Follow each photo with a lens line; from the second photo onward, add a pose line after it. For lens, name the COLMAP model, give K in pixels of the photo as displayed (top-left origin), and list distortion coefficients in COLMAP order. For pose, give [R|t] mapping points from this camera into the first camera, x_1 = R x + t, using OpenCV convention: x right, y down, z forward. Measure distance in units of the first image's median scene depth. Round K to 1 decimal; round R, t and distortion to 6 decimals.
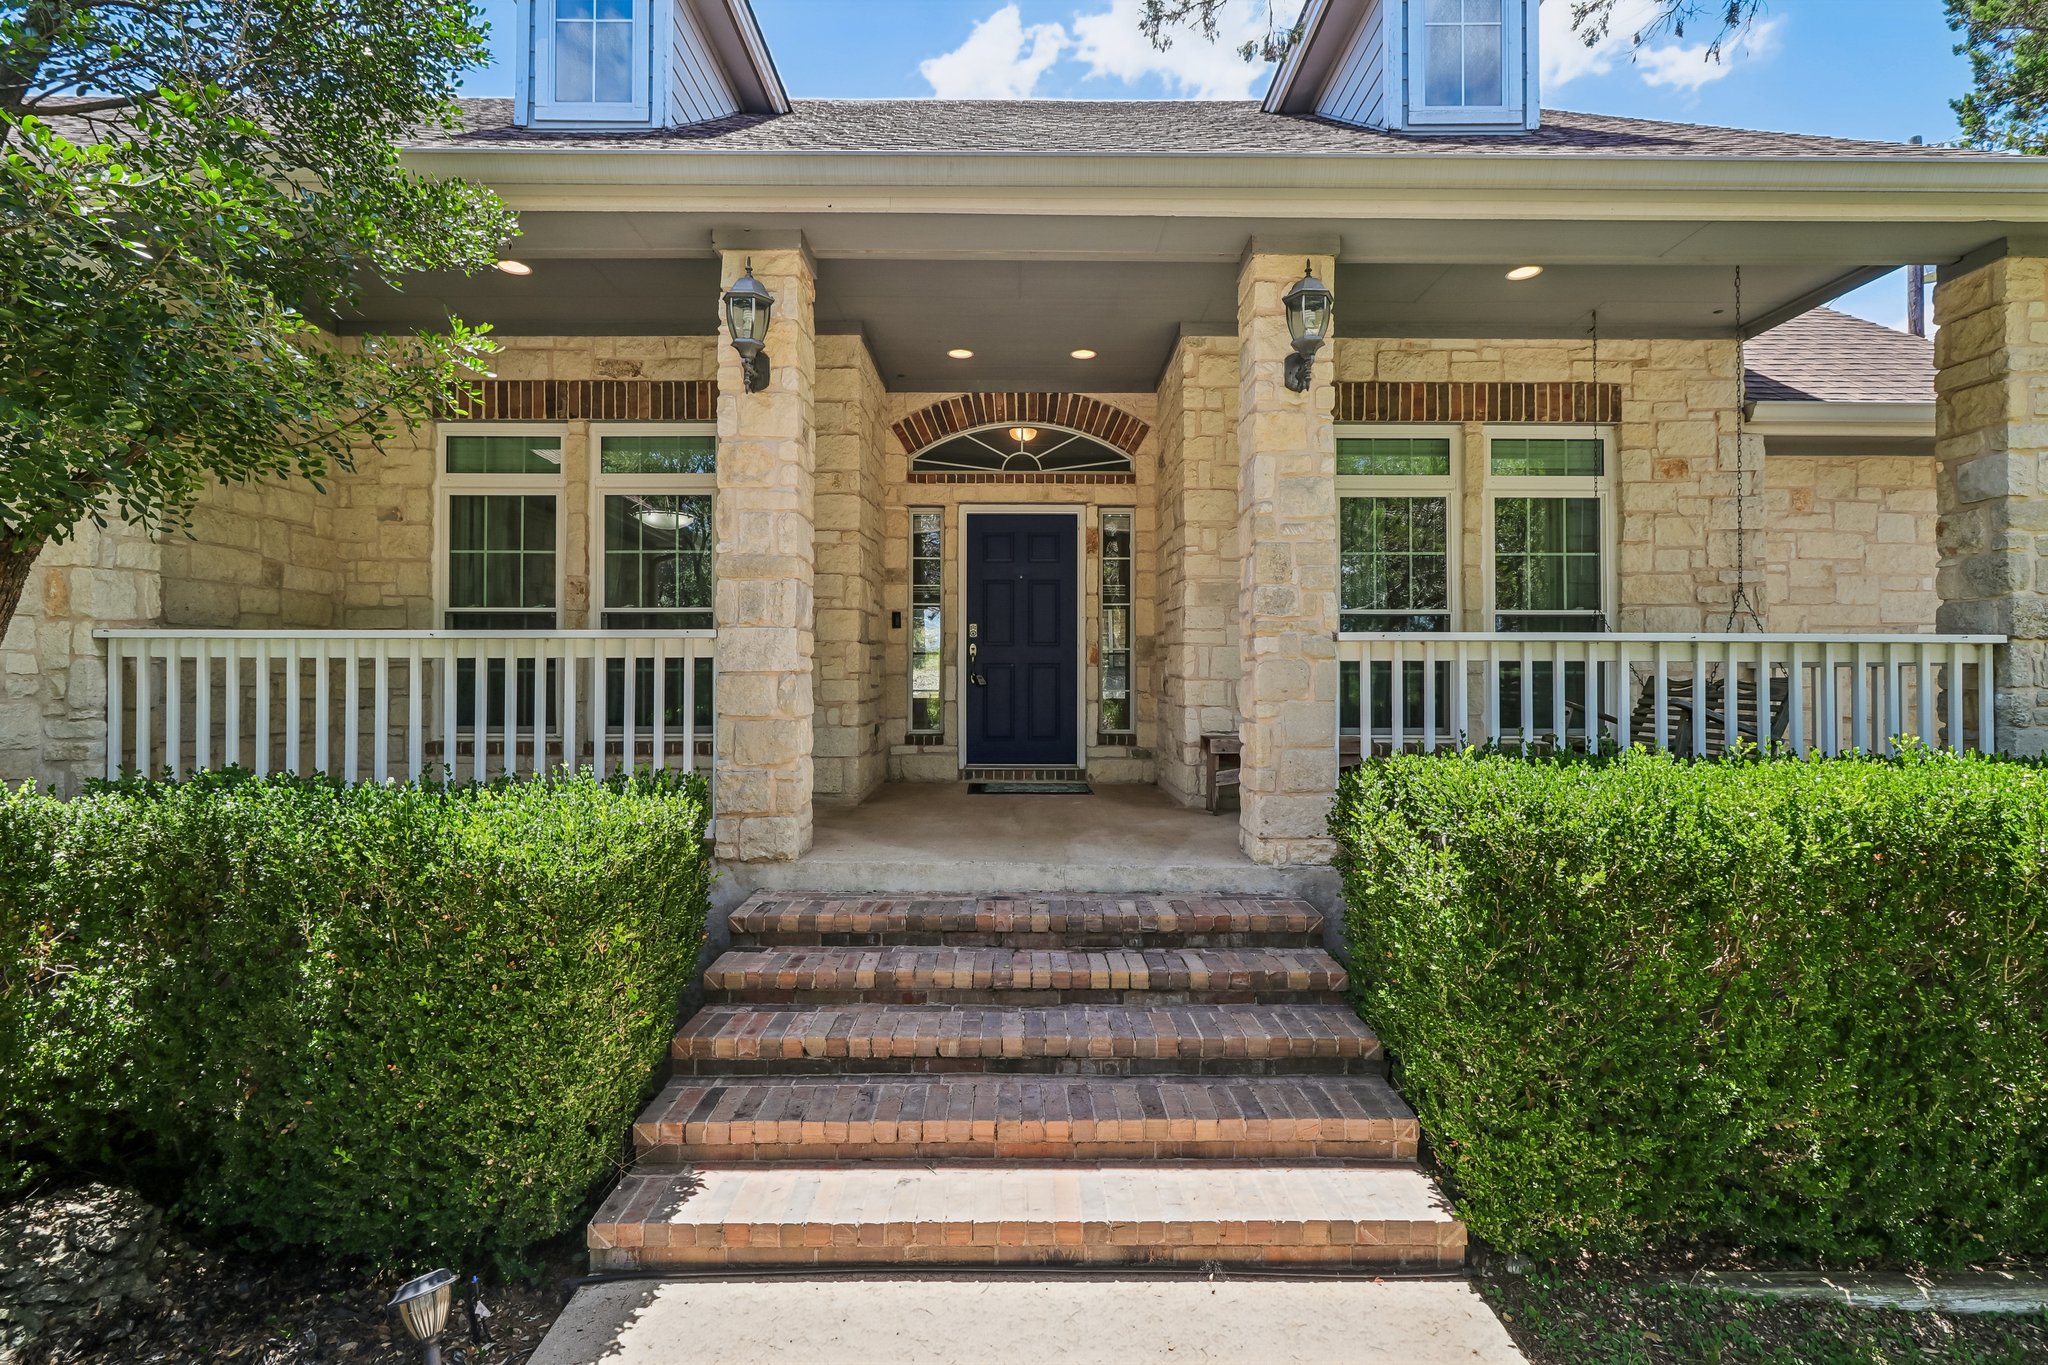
lens RADIAL K [[951.4, 0, 1018.6], [0, 951.4, 673.3], [0, 0, 1]] dist [0.001494, -0.000802]
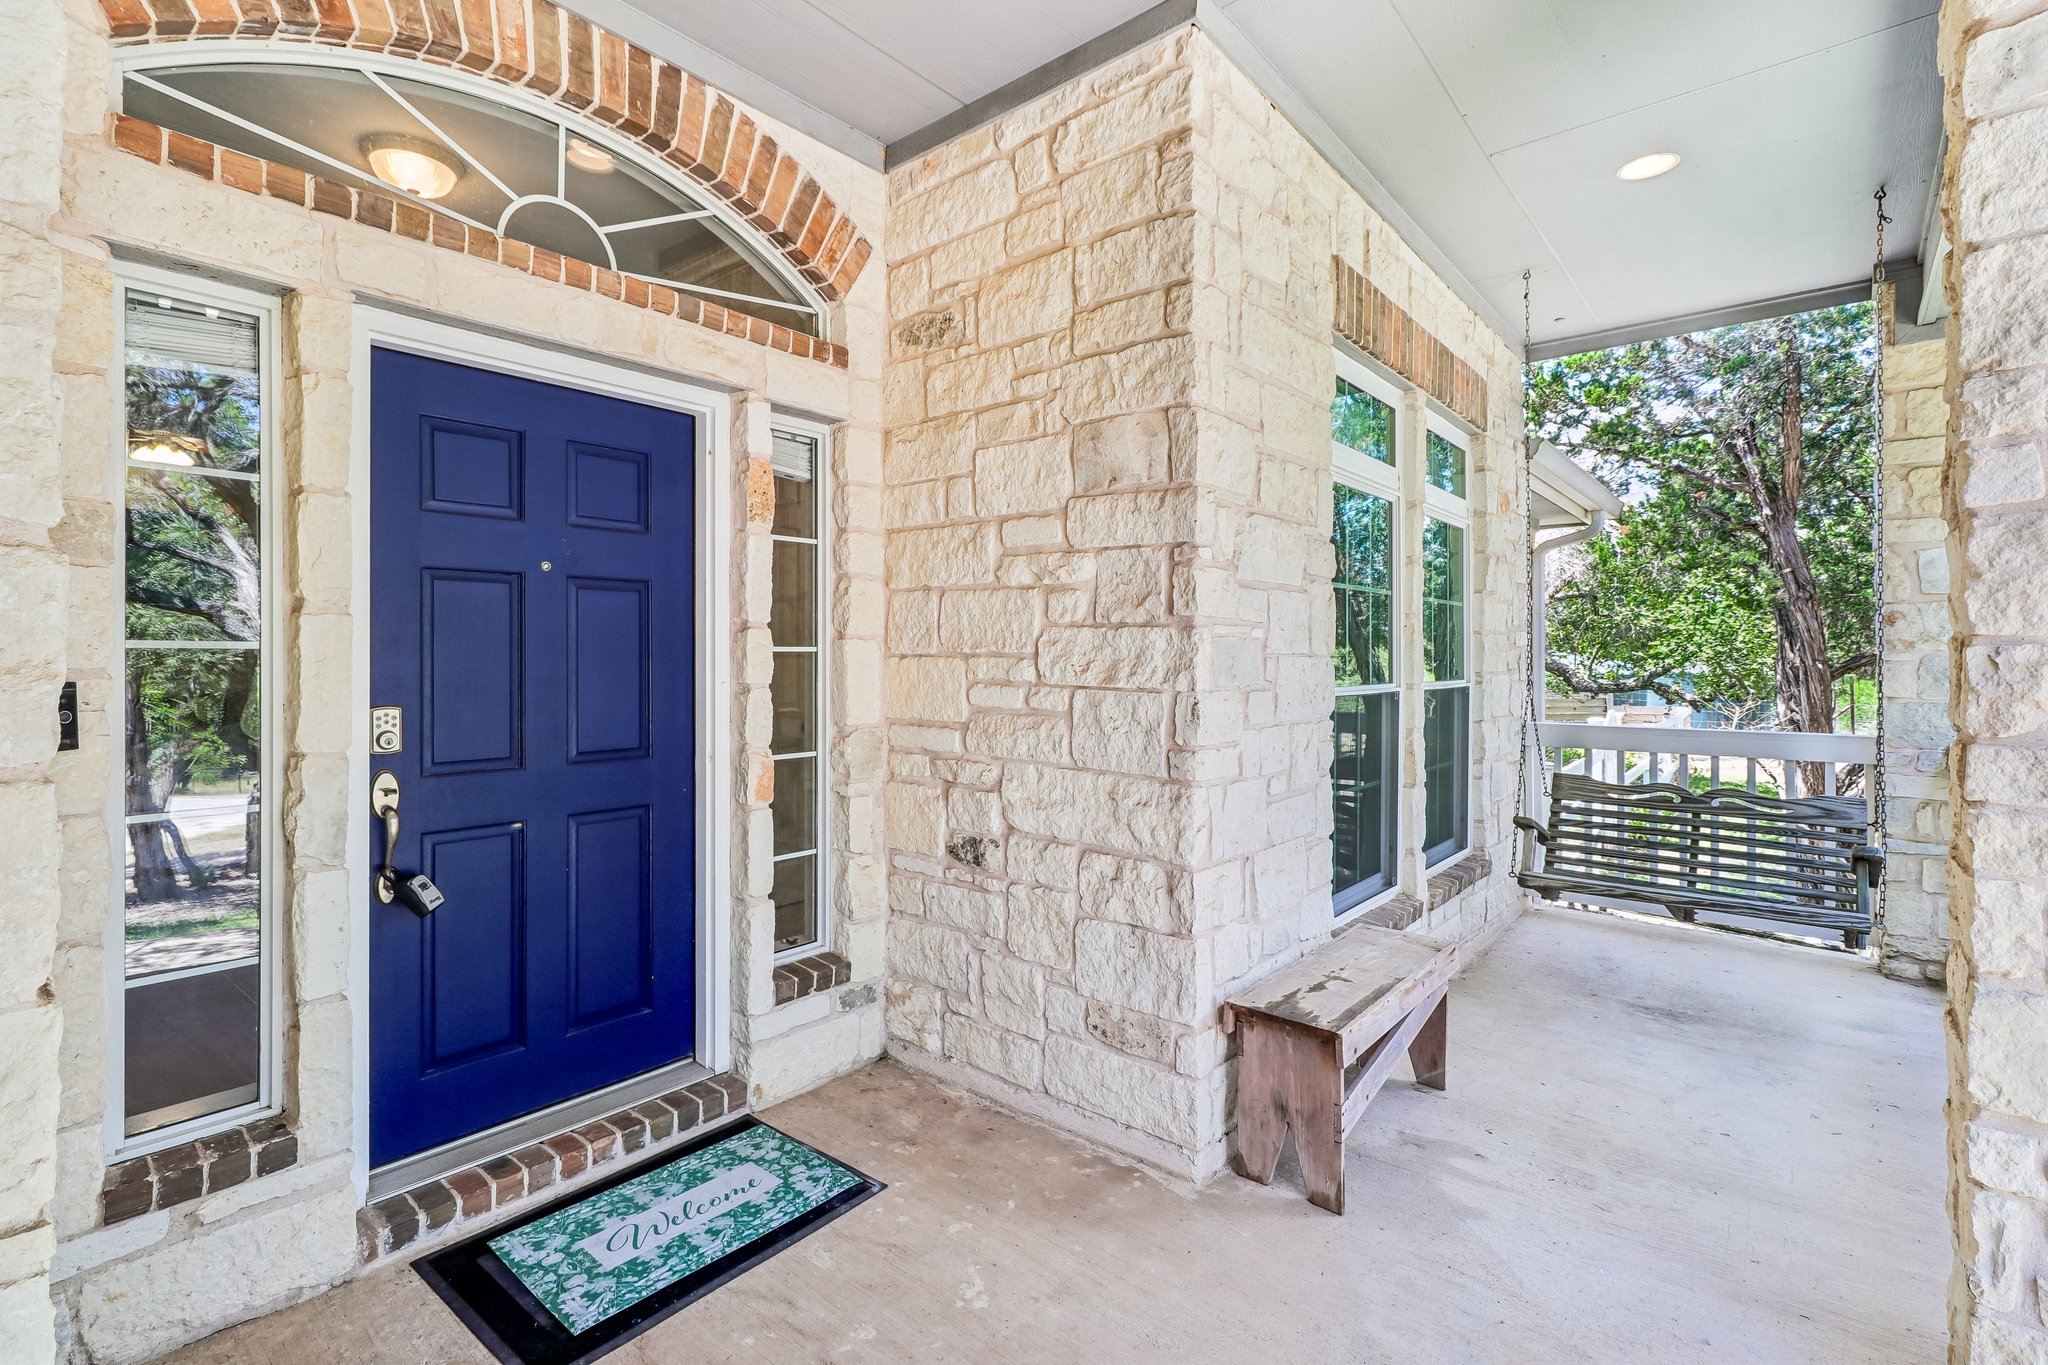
lens RADIAL K [[951.4, 0, 1018.6], [0, 951.4, 673.3], [0, 0, 1]] dist [0.001494, -0.000802]
pose [[0.646995, -0.006257, 0.762469, -0.153566], [-0.007033, 0.999875, 0.014172, -0.070259], [-0.762462, -0.014532, 0.646870, 0.661266]]
